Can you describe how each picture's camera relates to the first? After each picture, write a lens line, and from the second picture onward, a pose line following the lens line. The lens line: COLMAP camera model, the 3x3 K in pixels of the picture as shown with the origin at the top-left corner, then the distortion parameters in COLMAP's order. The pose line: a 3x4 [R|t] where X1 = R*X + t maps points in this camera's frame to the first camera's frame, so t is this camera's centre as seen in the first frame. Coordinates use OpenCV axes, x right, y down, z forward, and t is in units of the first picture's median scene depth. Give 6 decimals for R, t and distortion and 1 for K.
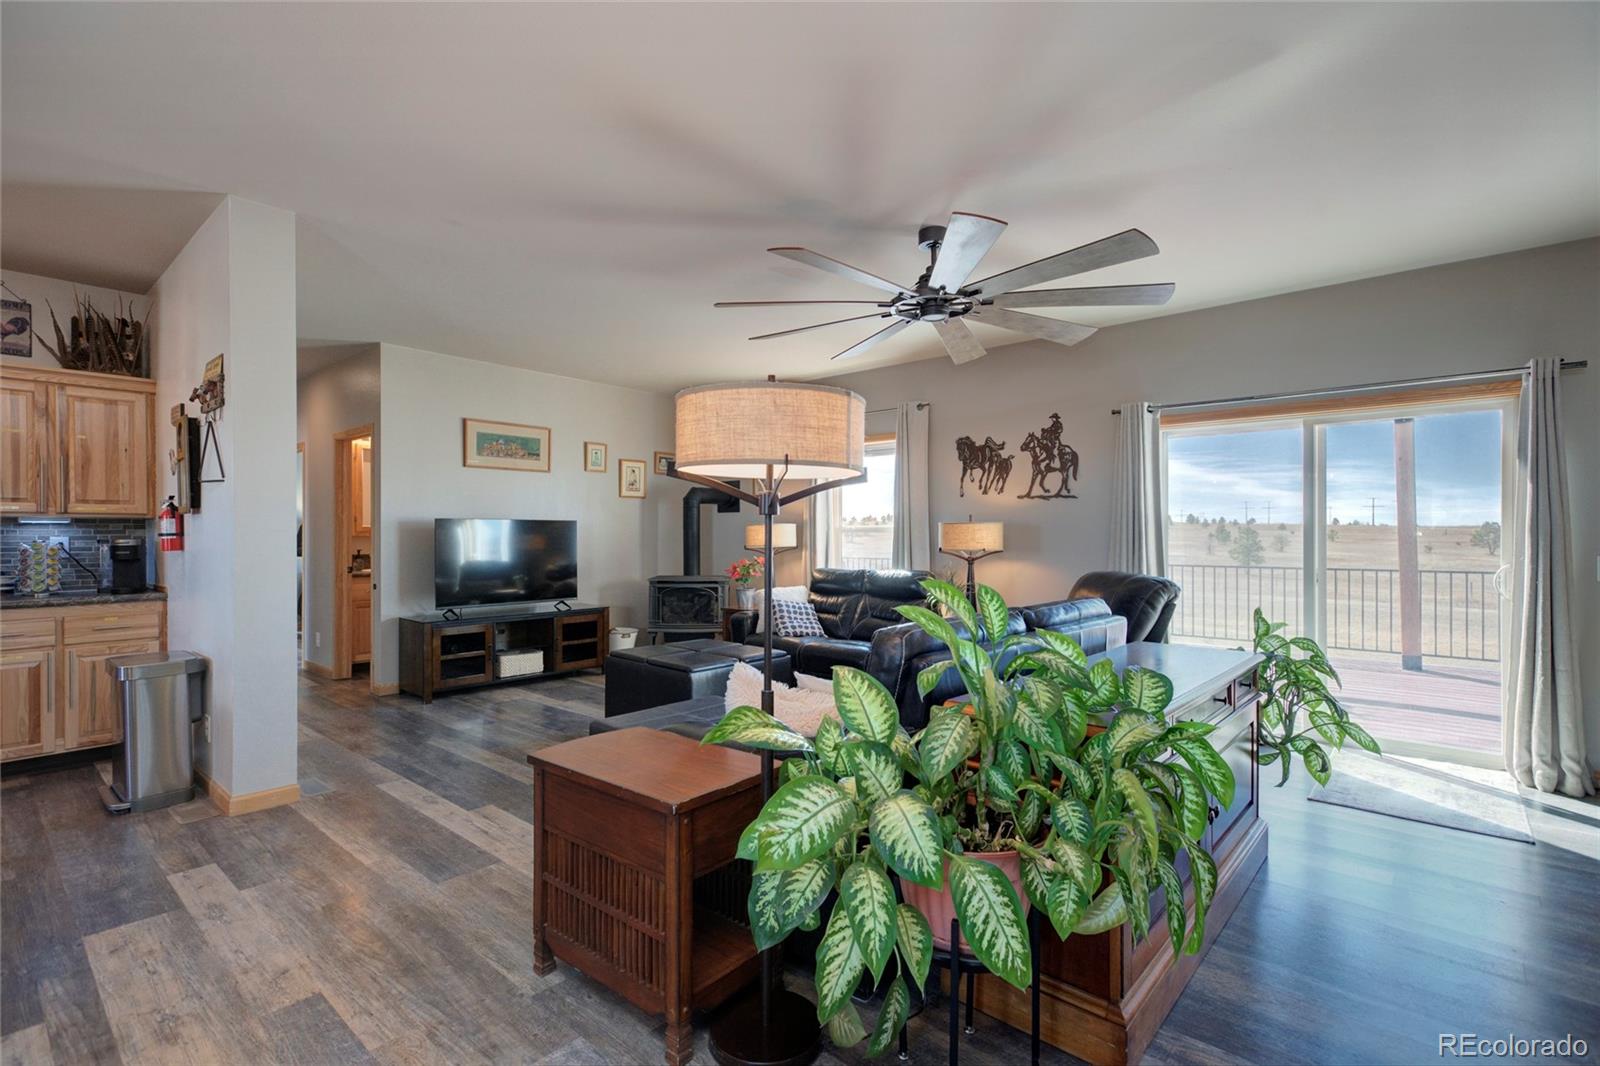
lens RADIAL K [[745.1, 0, 797.8], [0, 745.1, 538.8], [0, 0, 1]] dist [0.012566, -0.003964]
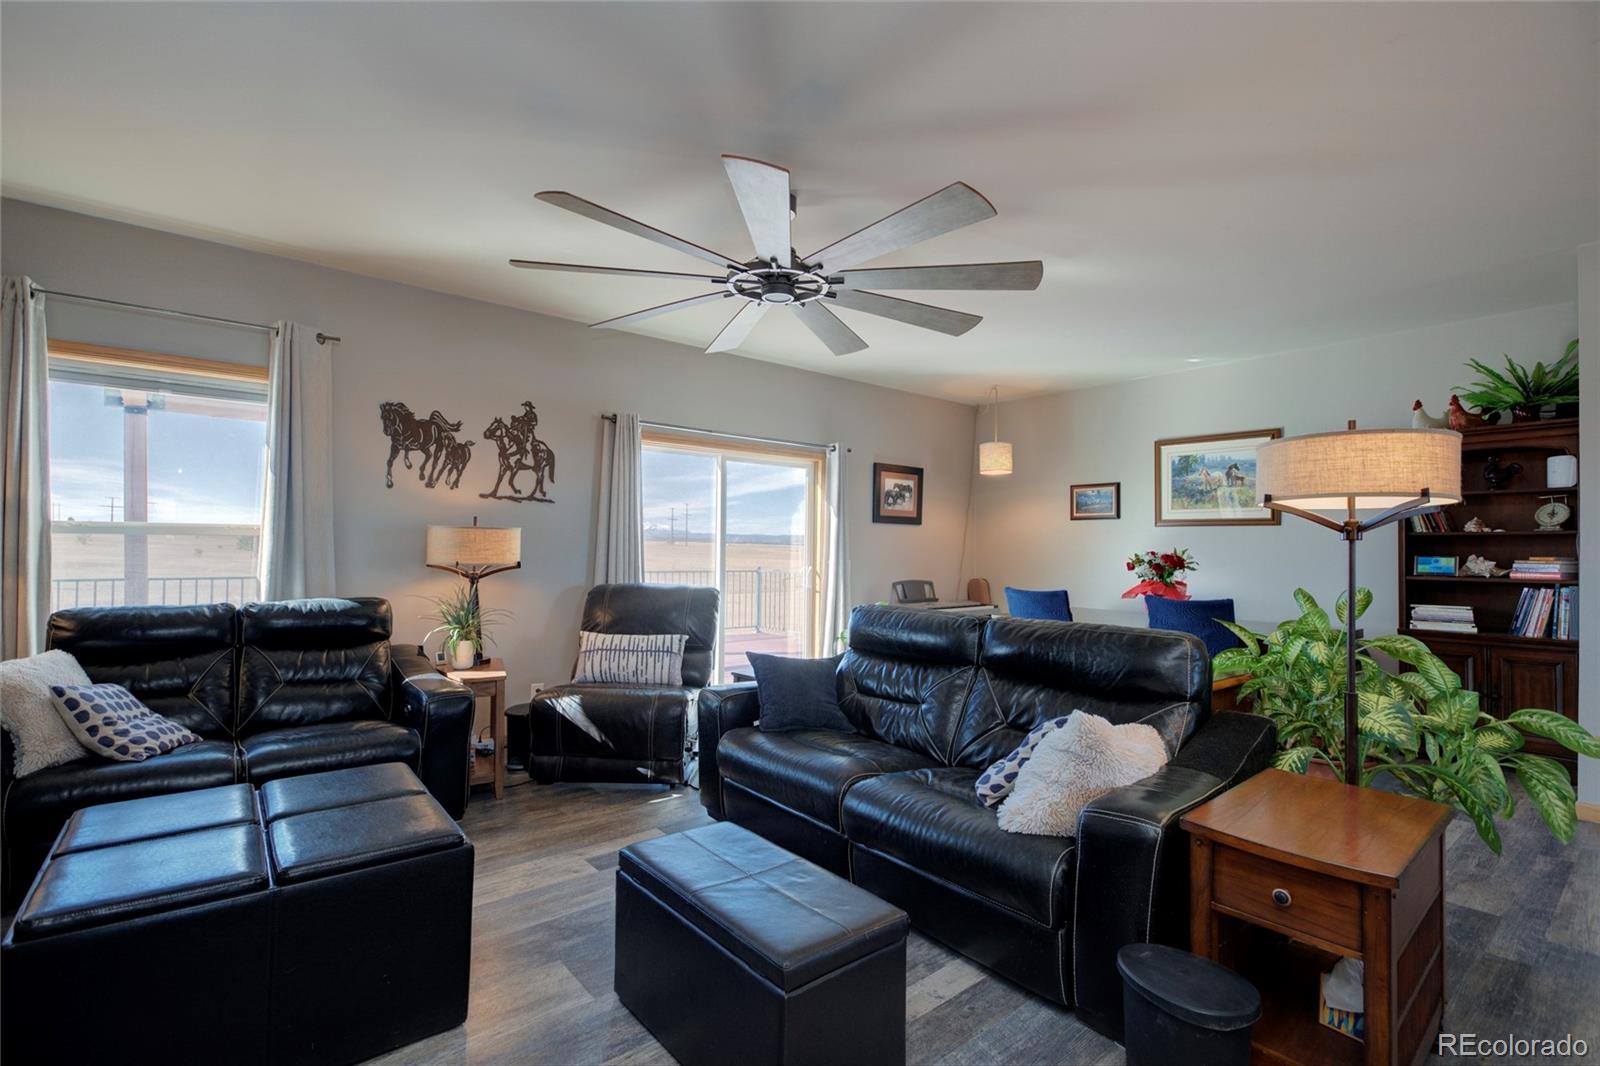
lens RADIAL K [[745.1, 0, 784.8], [0, 745.1, 534.7], [0, 0, 1]] dist [0.012566, -0.003964]
pose [[0.151123, 0.014255, 0.988412, -0.444984], [-0.008919, 0.999875, -0.013057, -0.007306], [-0.988475, -0.006842, 0.151231, 0.573484]]
